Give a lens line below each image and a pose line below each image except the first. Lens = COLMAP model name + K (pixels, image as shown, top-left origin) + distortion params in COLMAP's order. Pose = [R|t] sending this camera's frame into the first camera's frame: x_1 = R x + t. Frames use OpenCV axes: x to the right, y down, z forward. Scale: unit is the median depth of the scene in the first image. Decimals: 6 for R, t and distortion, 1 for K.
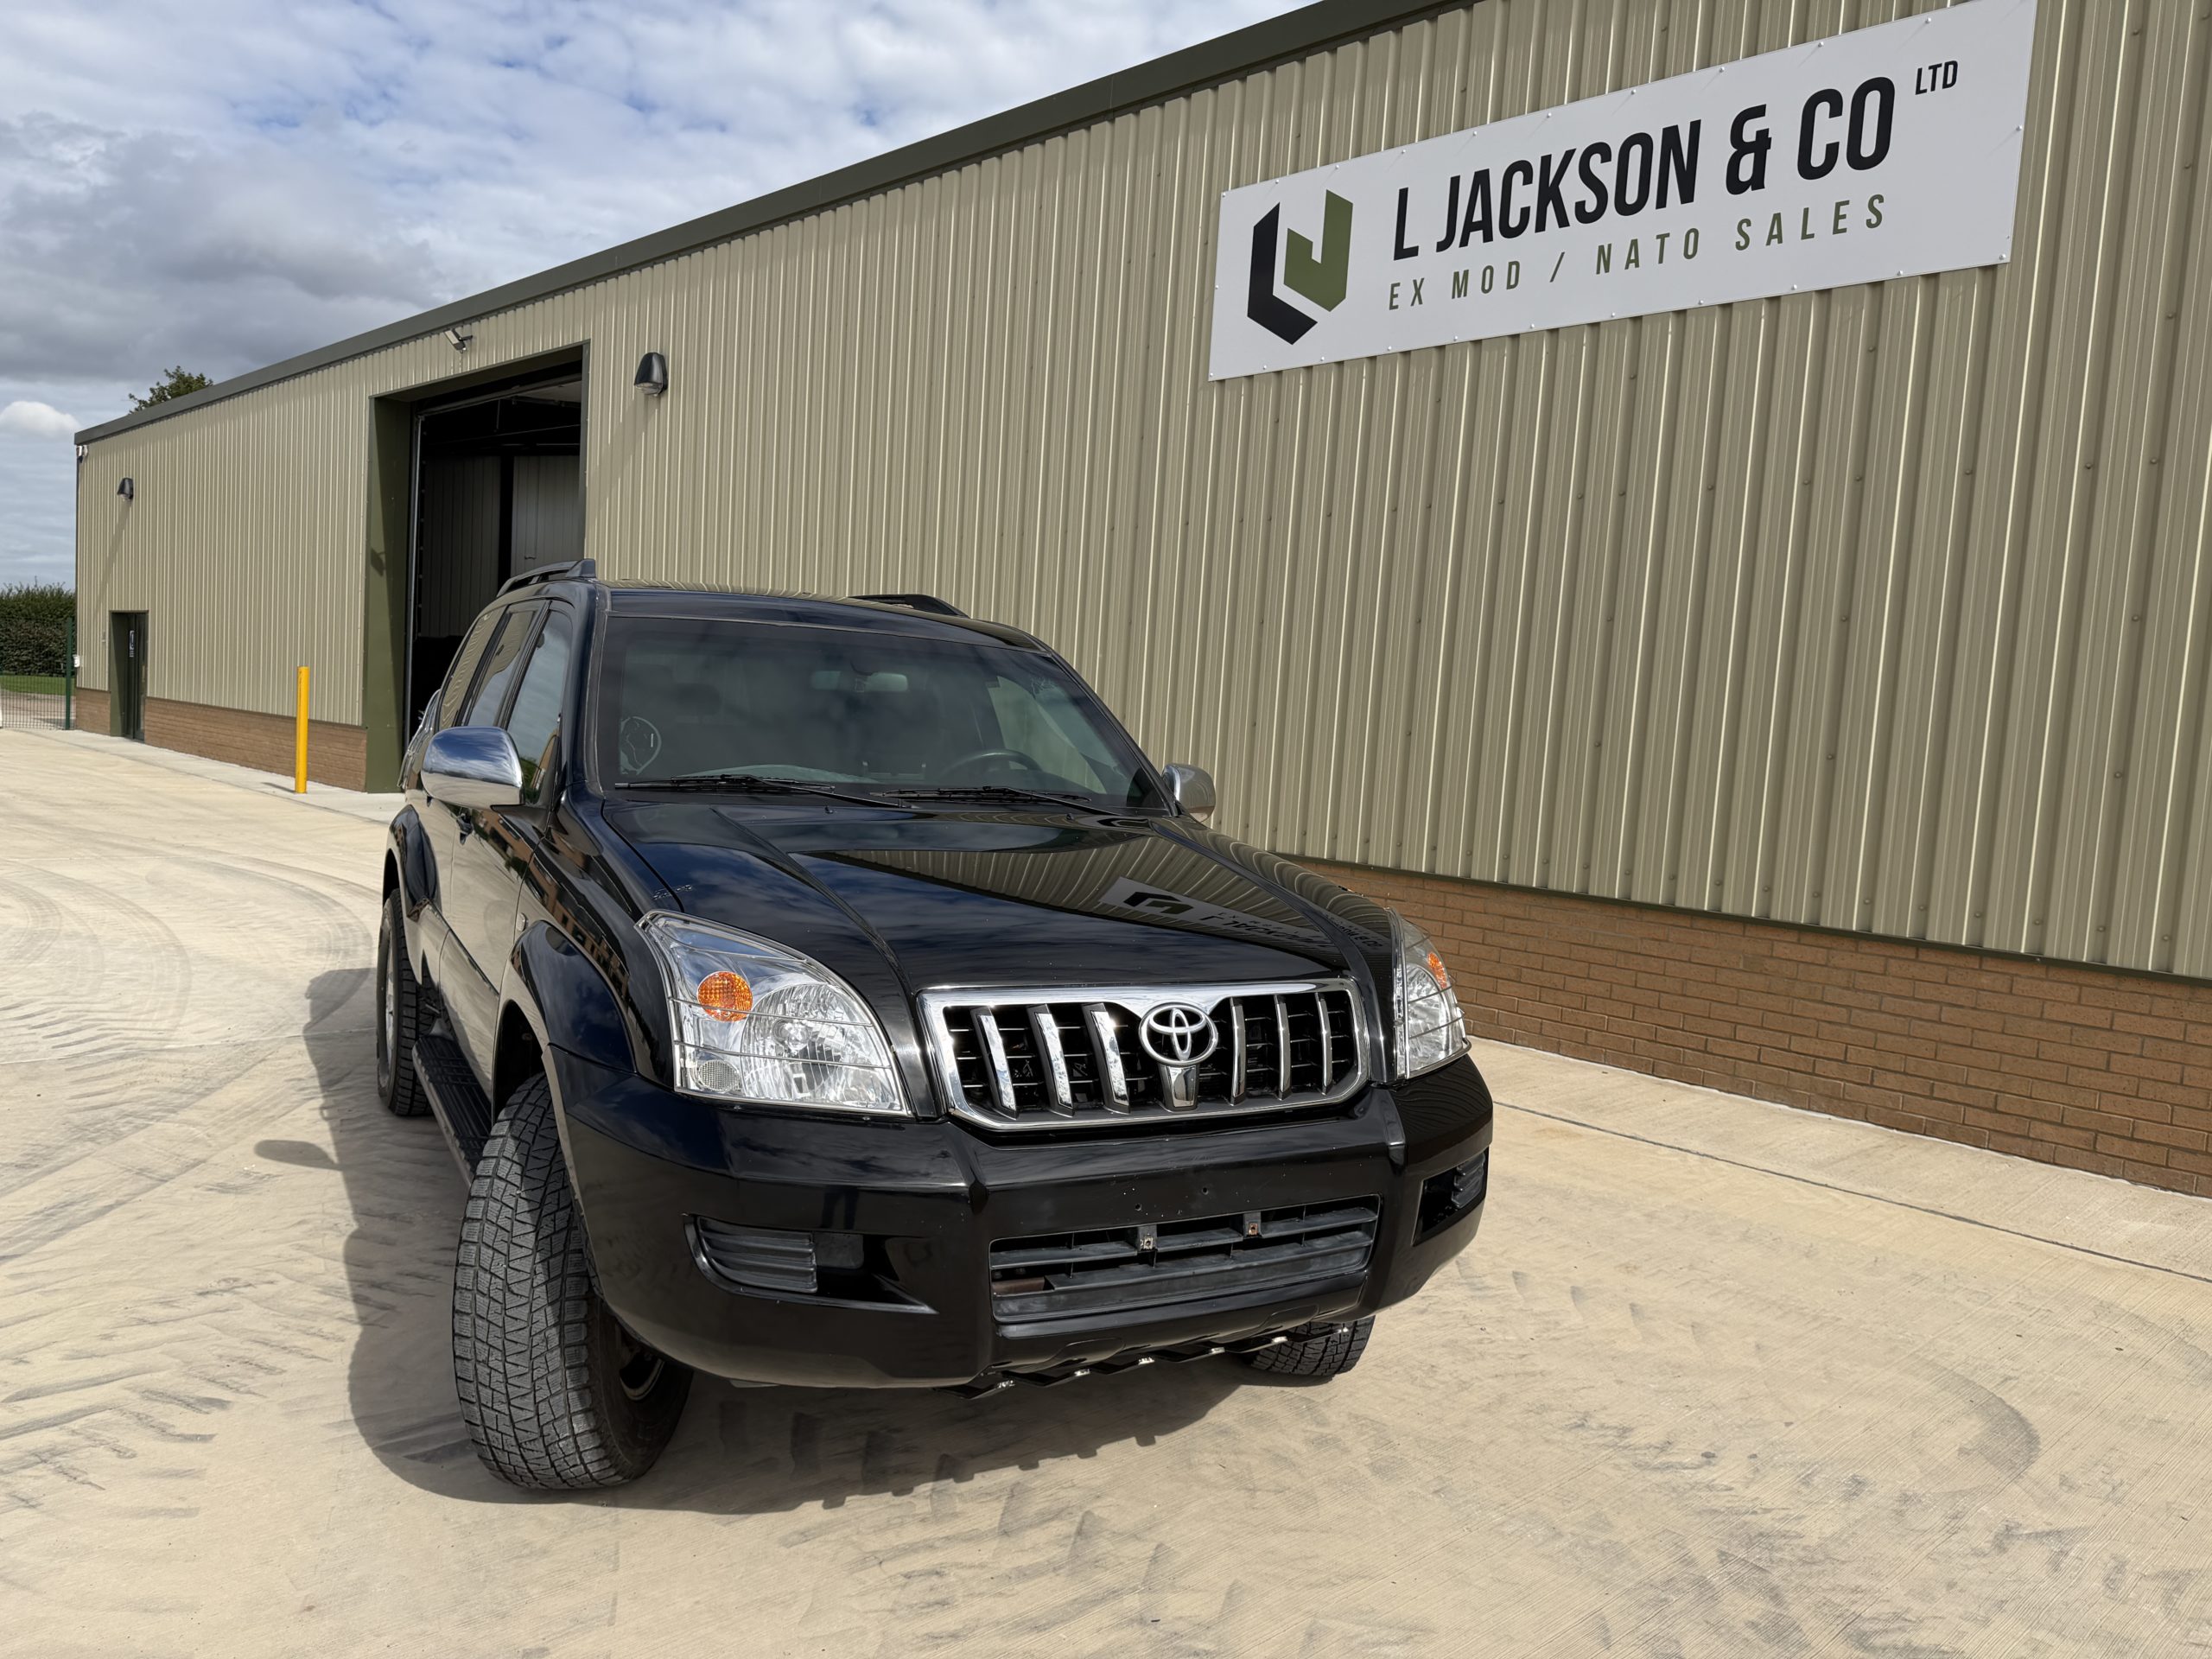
lens RADIAL K [[1568.3, 0, 1096.8], [0, 1568.3, 846.2], [0, 0, 1]] dist [0.007927, -0.006737]
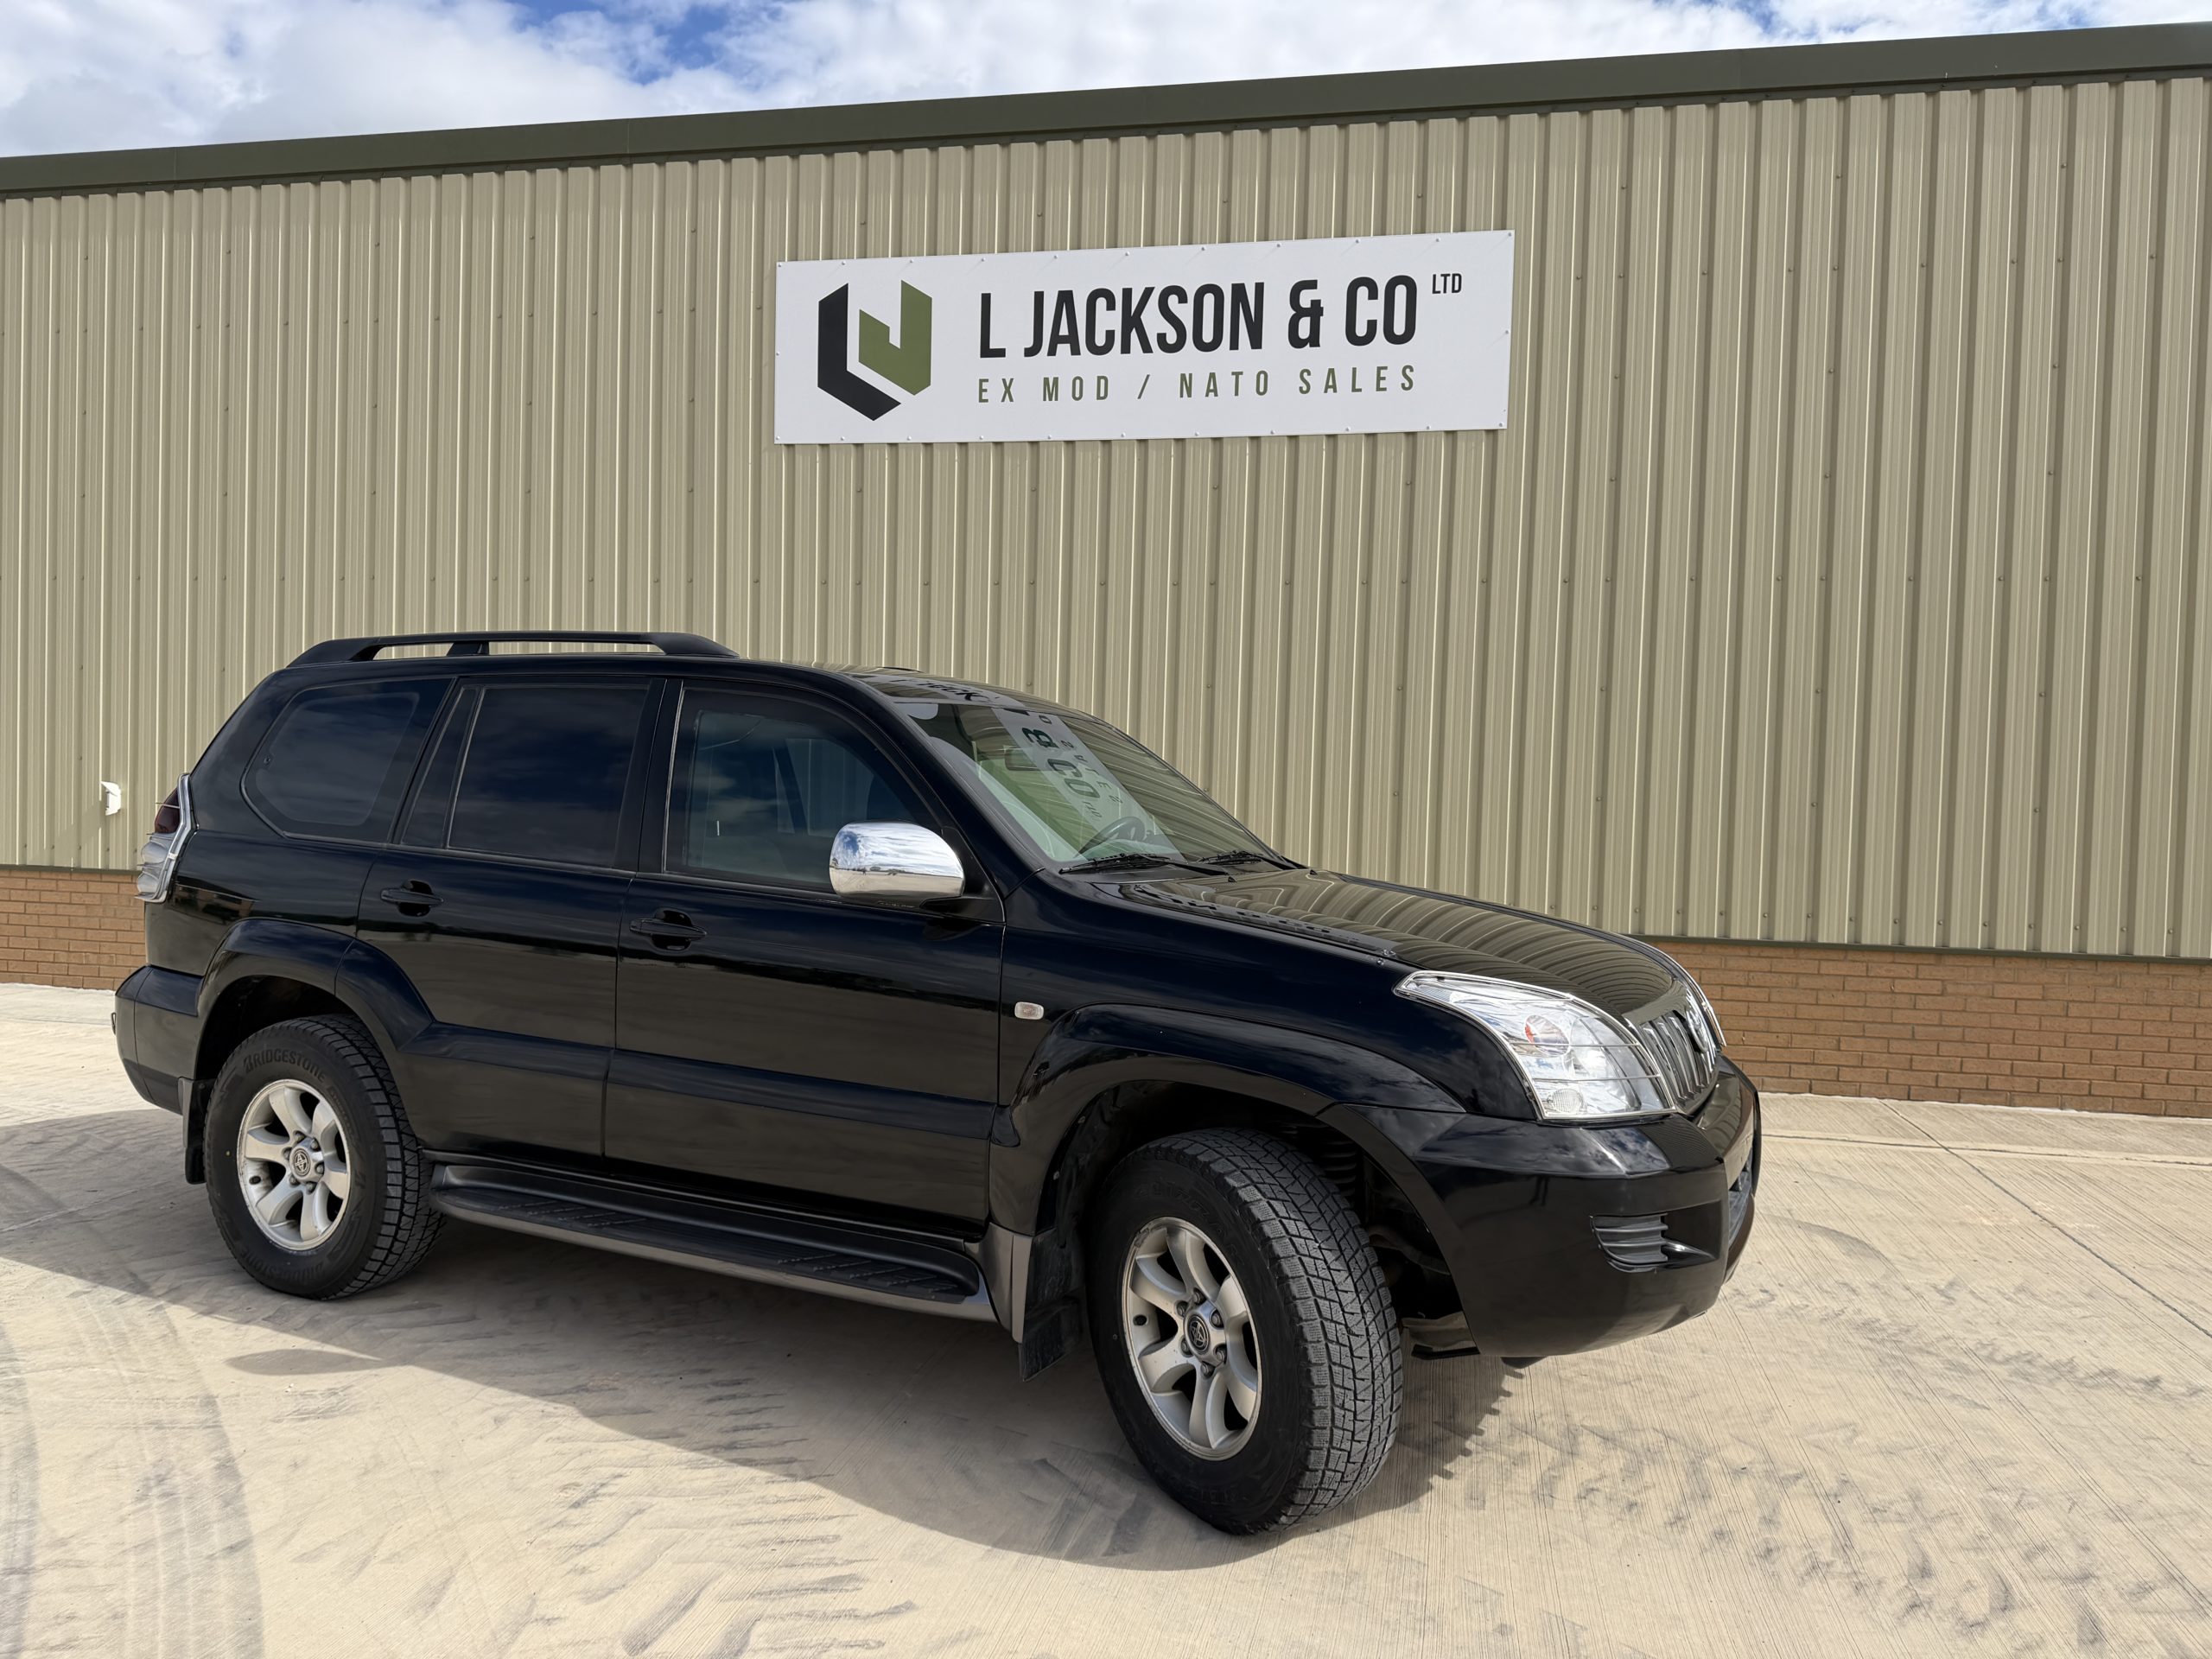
lens RADIAL K [[1537.6, 0, 1092.7], [0, 1537.6, 863.8], [0, 0, 1]] dist [0.093944, -0.124548]
pose [[0.827110, -0.062804, 0.558521, -0.439684], [0.071836, 0.997400, 0.005773, -0.023922], [-0.557431, 0.035347, 0.829471, 0.078908]]
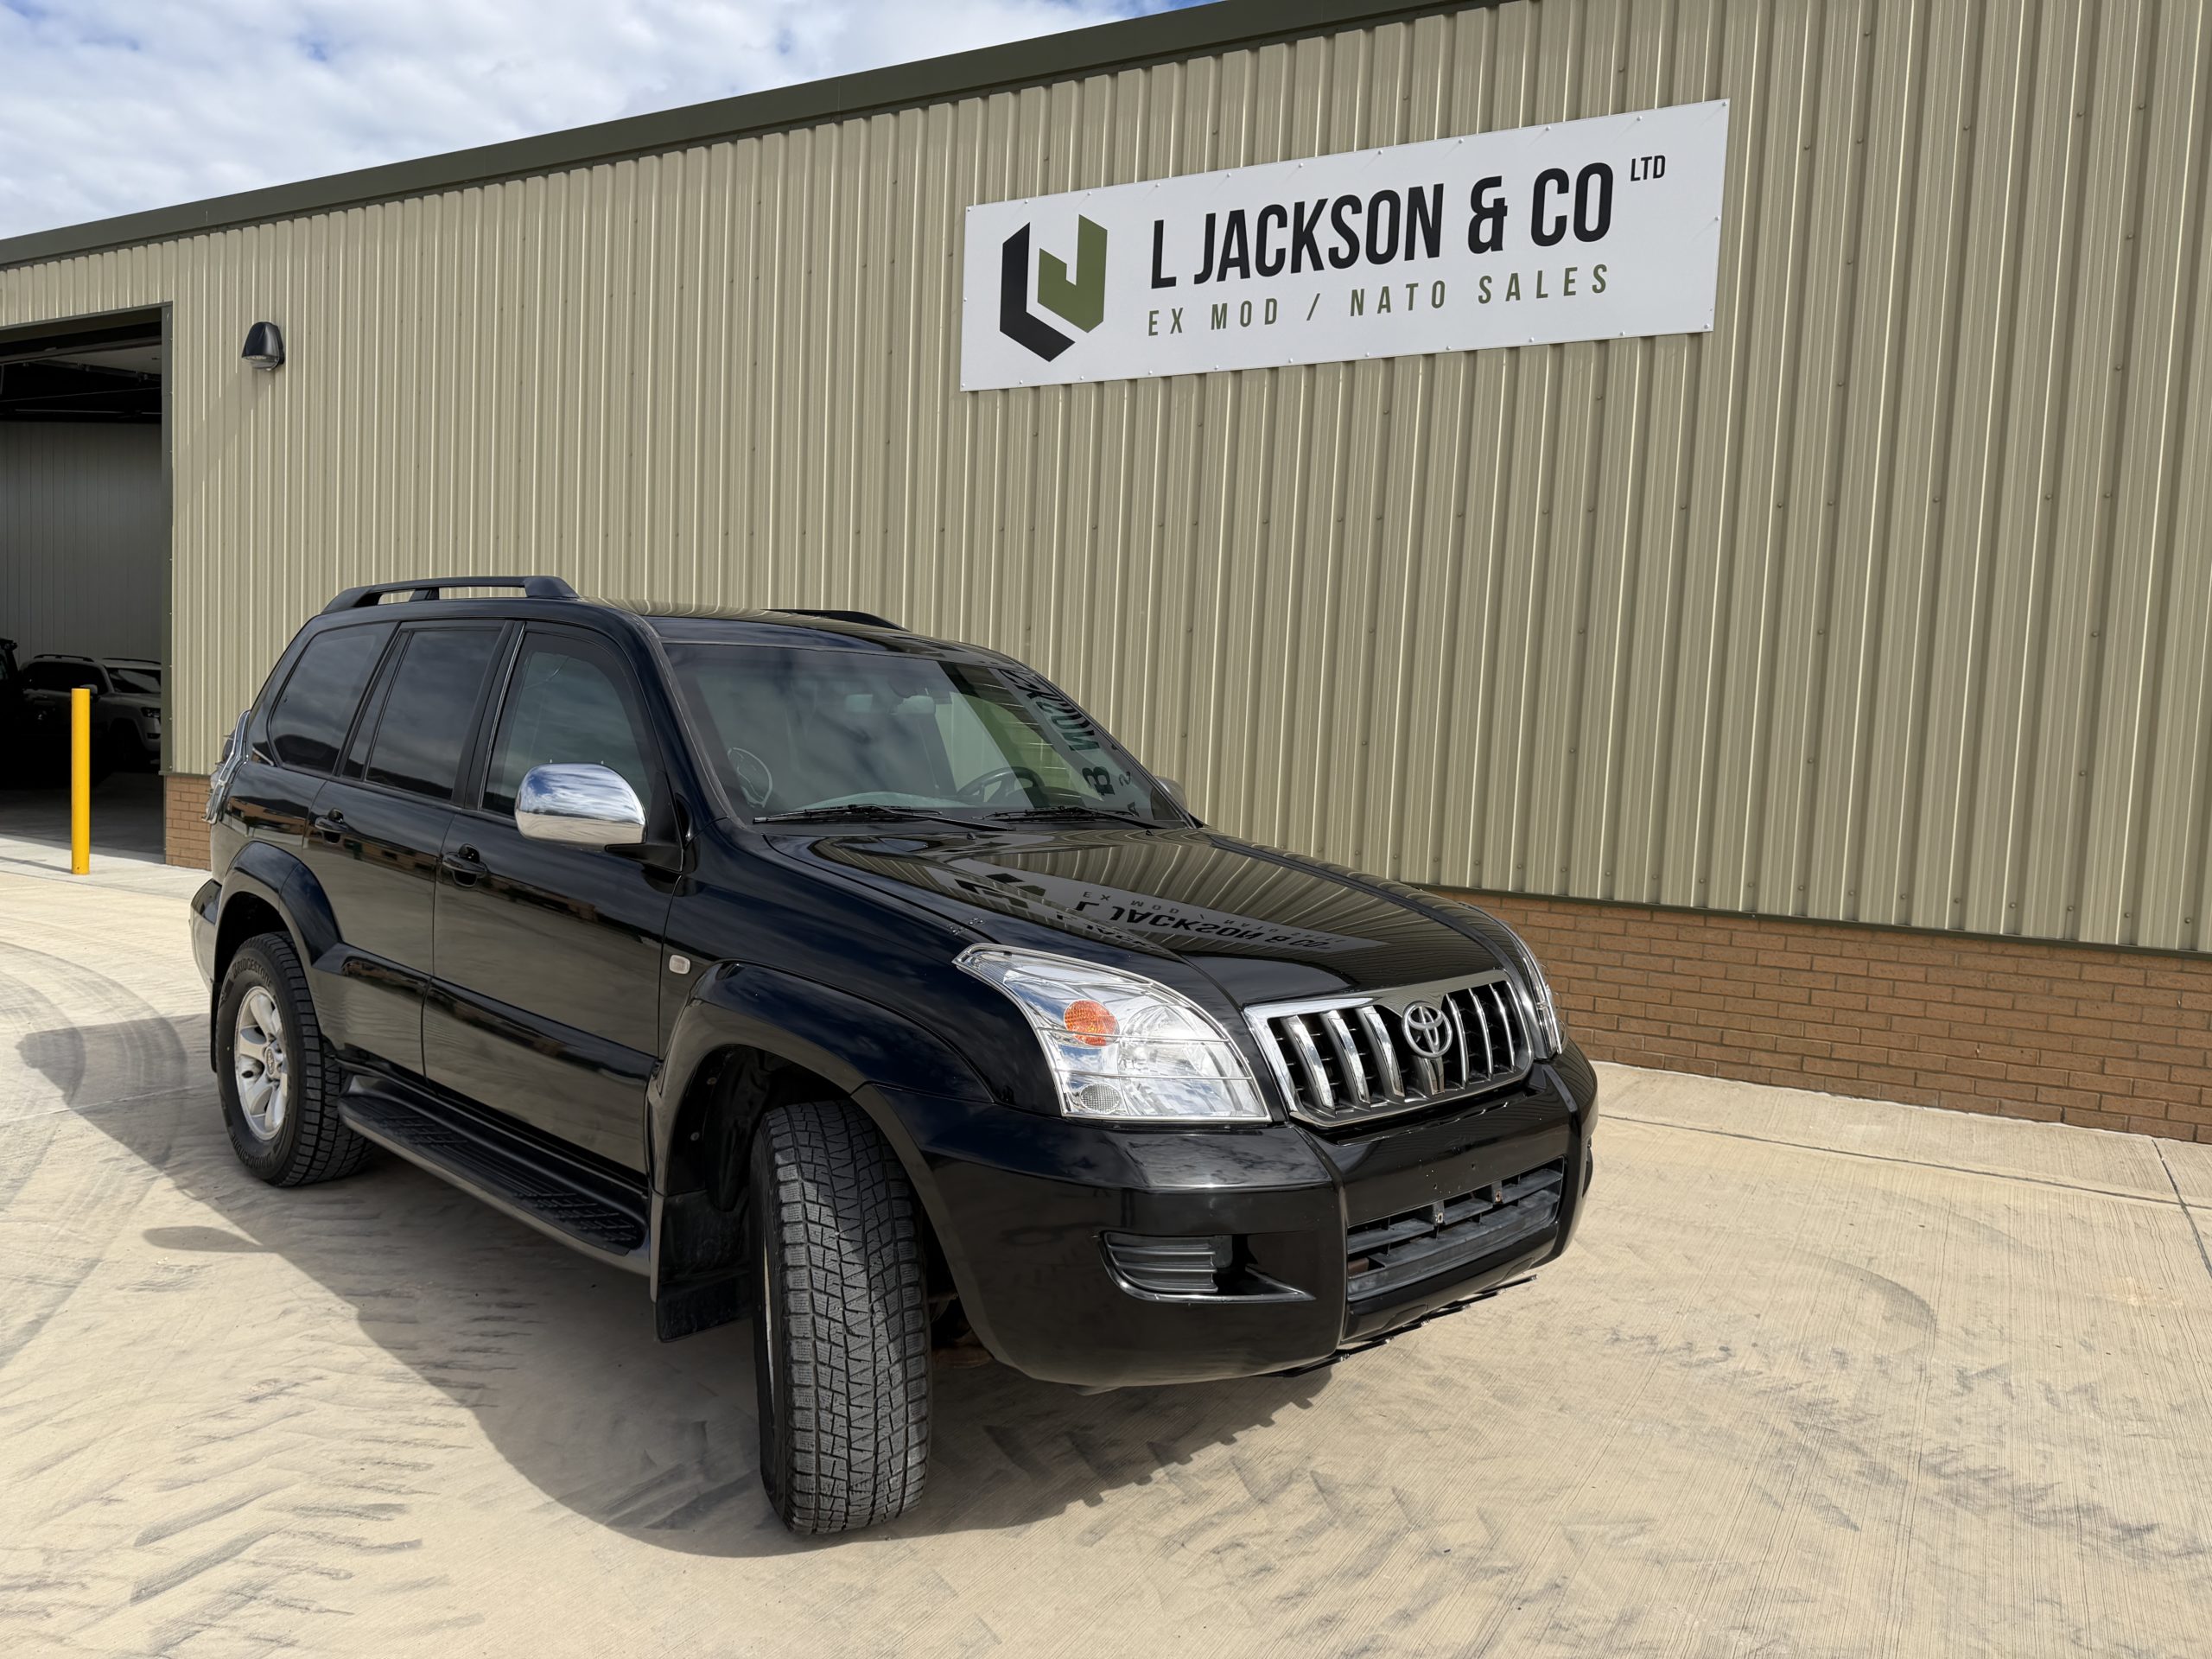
lens RADIAL K [[1558.6, 0, 1095.2], [0, 1558.6, 849.1], [0, 0, 1]] dist [0.041066, -0.048432]
pose [[0.955517, -0.041276, 0.292034, -0.200654], [0.039109, 0.999147, 0.013257, -0.012620], [-0.292332, -0.001246, 0.956316, 0.001193]]
